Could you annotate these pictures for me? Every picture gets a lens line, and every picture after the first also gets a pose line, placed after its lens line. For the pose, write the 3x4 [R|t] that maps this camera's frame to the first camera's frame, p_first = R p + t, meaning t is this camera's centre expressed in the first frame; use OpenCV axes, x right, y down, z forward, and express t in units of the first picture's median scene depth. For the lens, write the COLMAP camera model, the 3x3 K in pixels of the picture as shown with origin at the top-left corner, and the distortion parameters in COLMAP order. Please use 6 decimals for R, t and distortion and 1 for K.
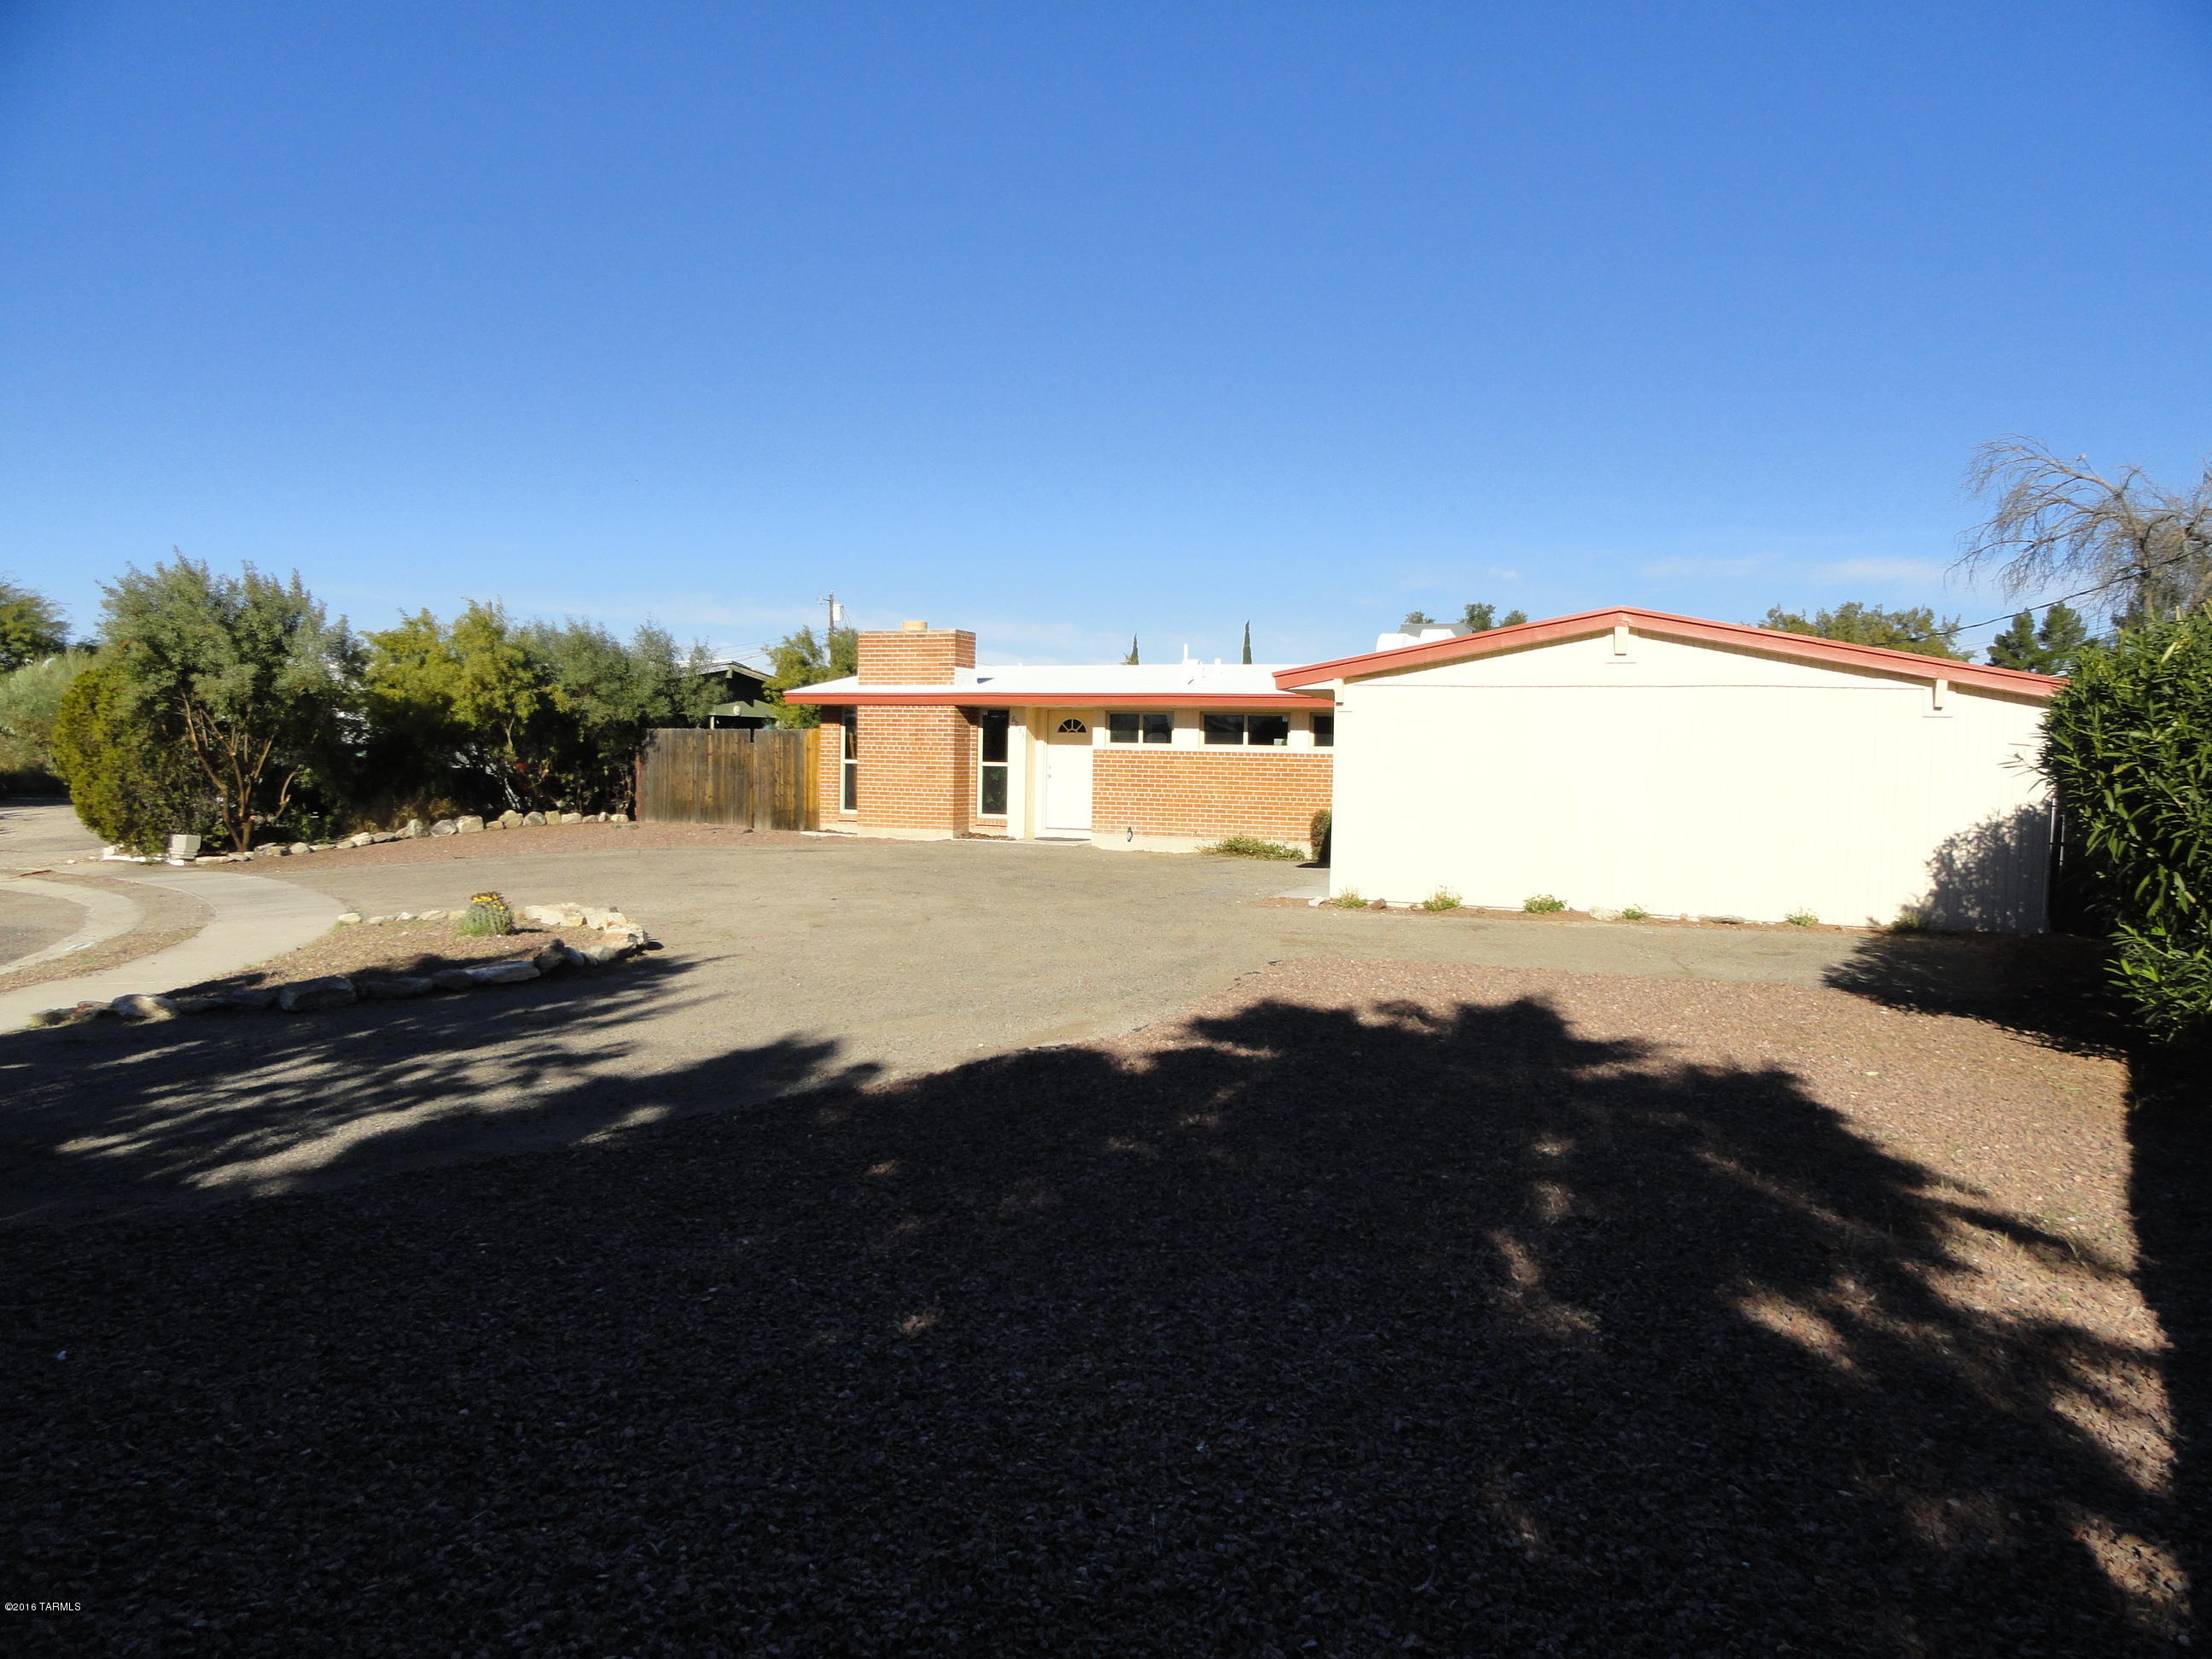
lens RADIAL K [[1549.7, 0, 1122.1], [0, 1549.7, 821.2], [0, 0, 1]] dist [-0.004596, 0.002659]
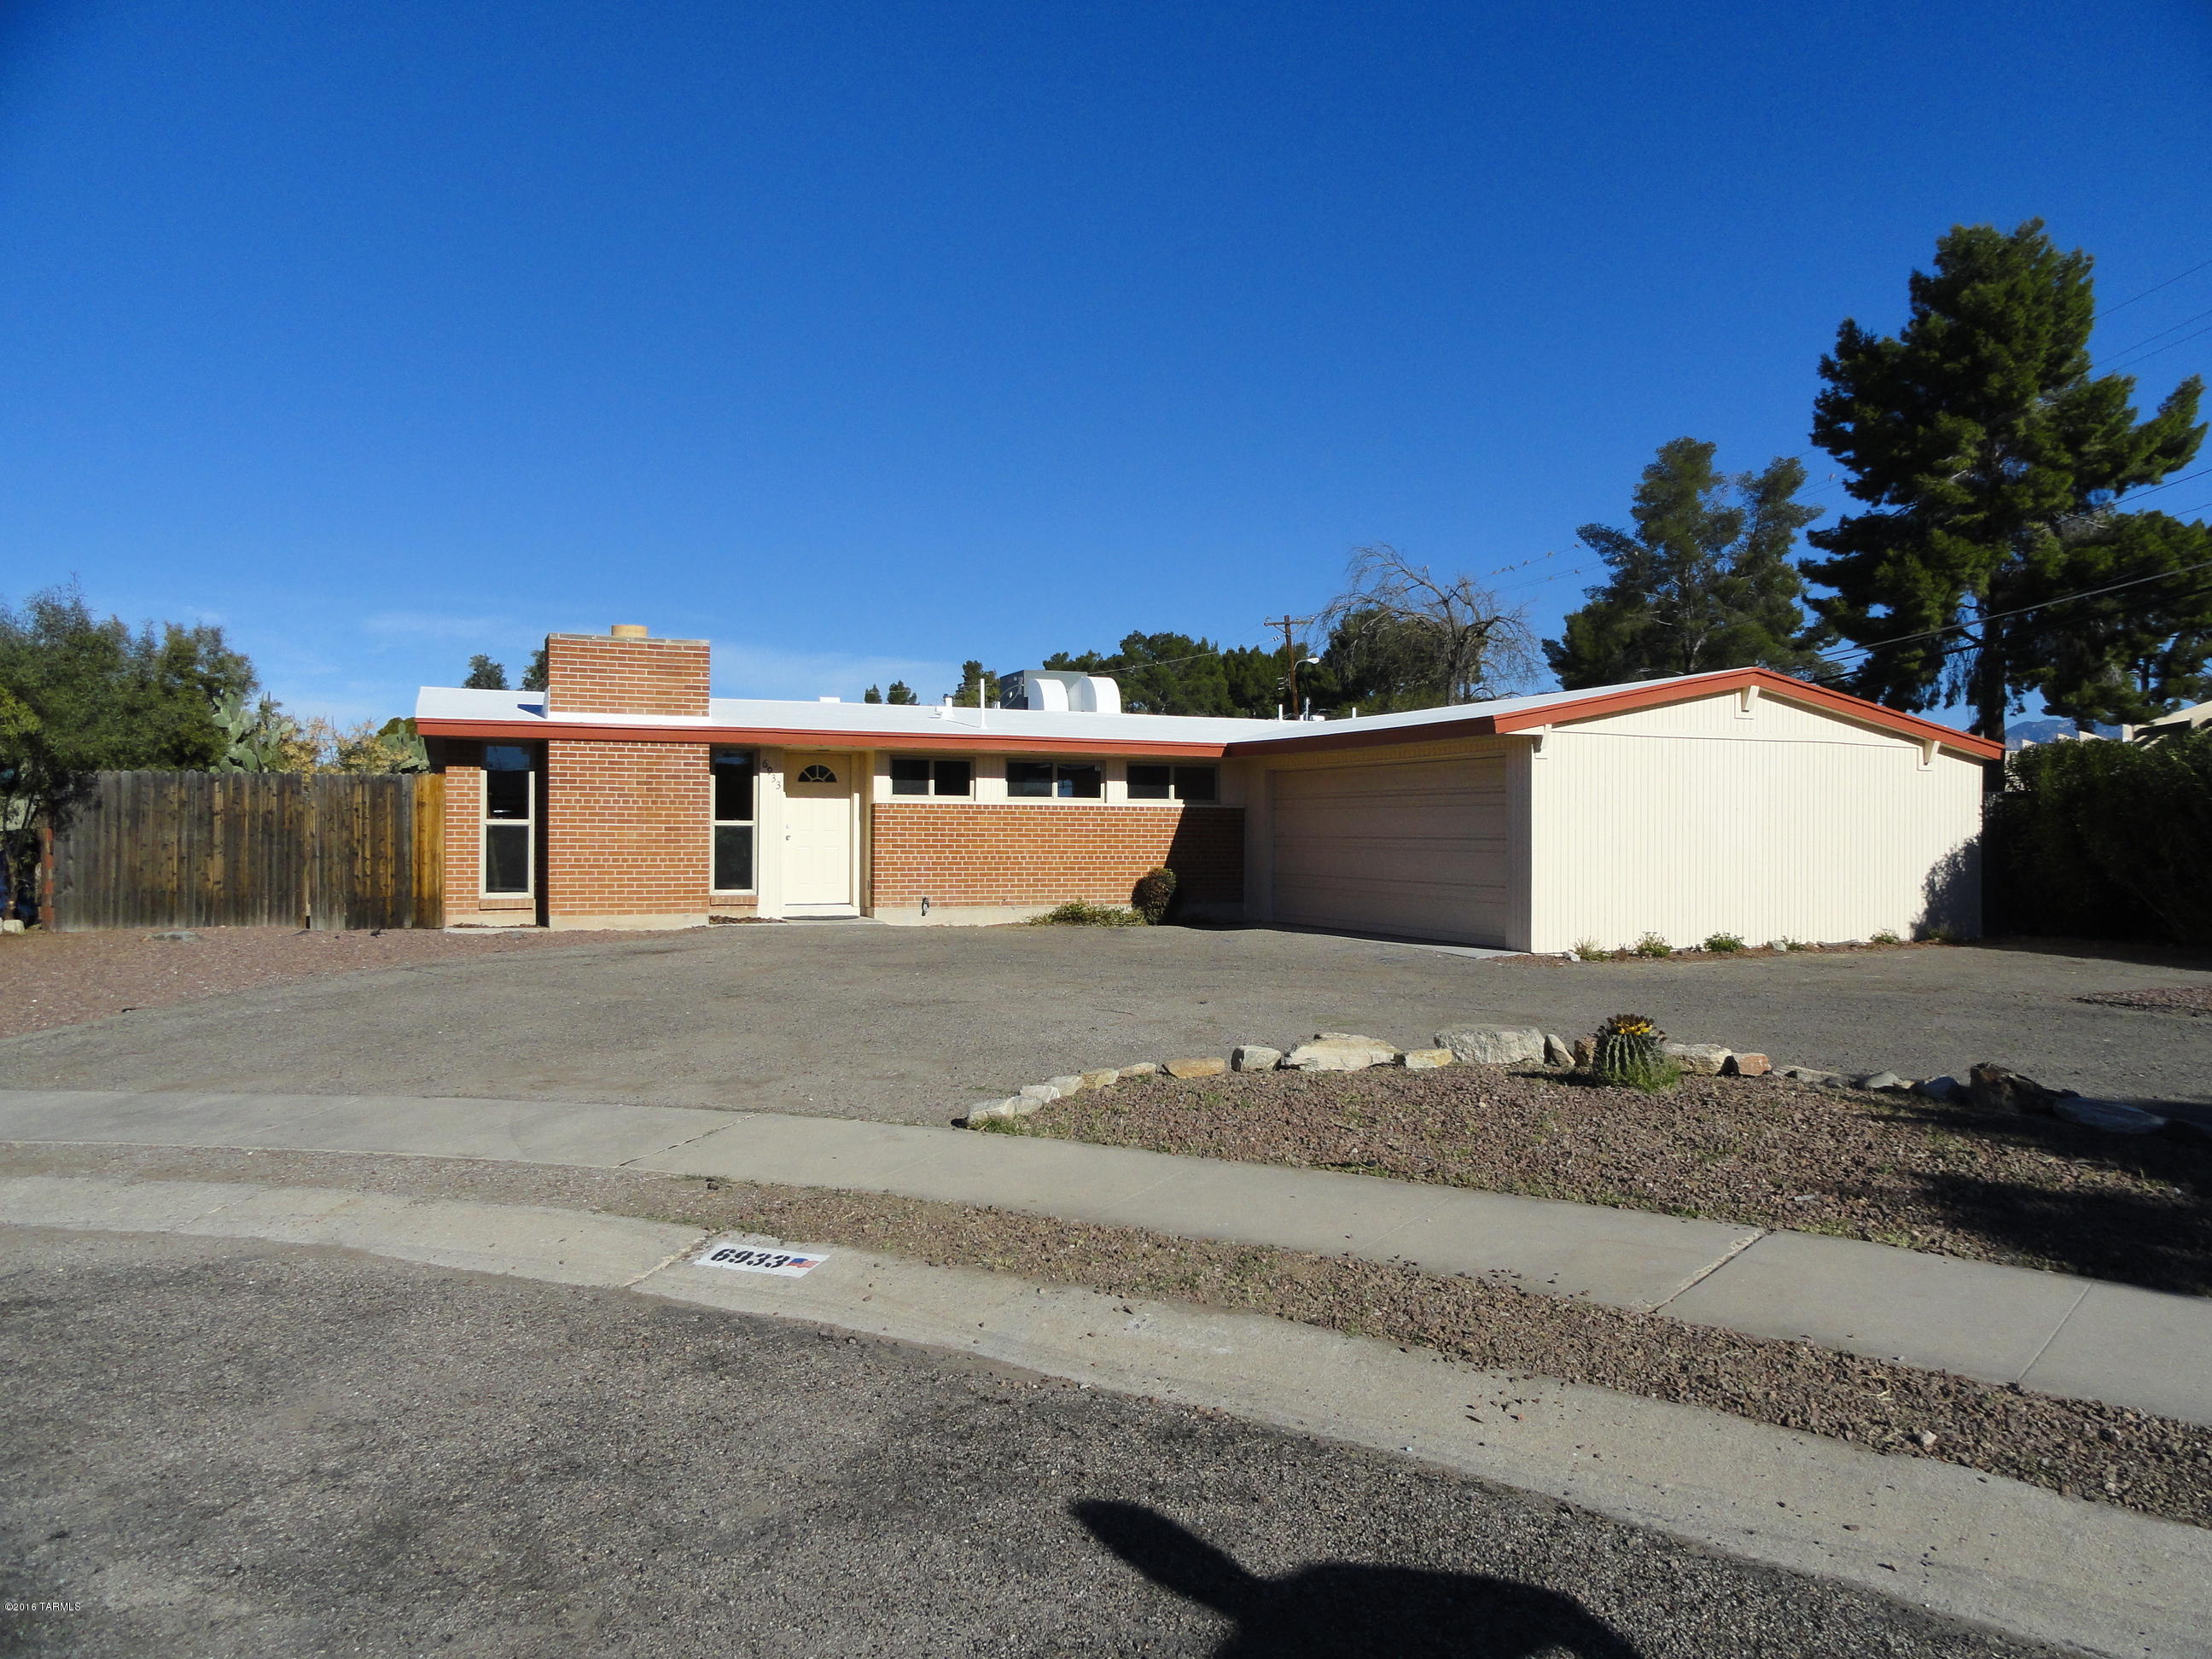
lens RADIAL K [[1549.7, 0, 1112.2], [0, 1549.7, 836.0], [0, 0, 1]] dist [-0.004596, 0.002659]
pose [[0.708111, -0.016148, 0.705917, -0.488618], [0.038771, 0.999119, -0.016037, -0.011506], [-0.705036, 0.038725, 0.708113, 0.340389]]
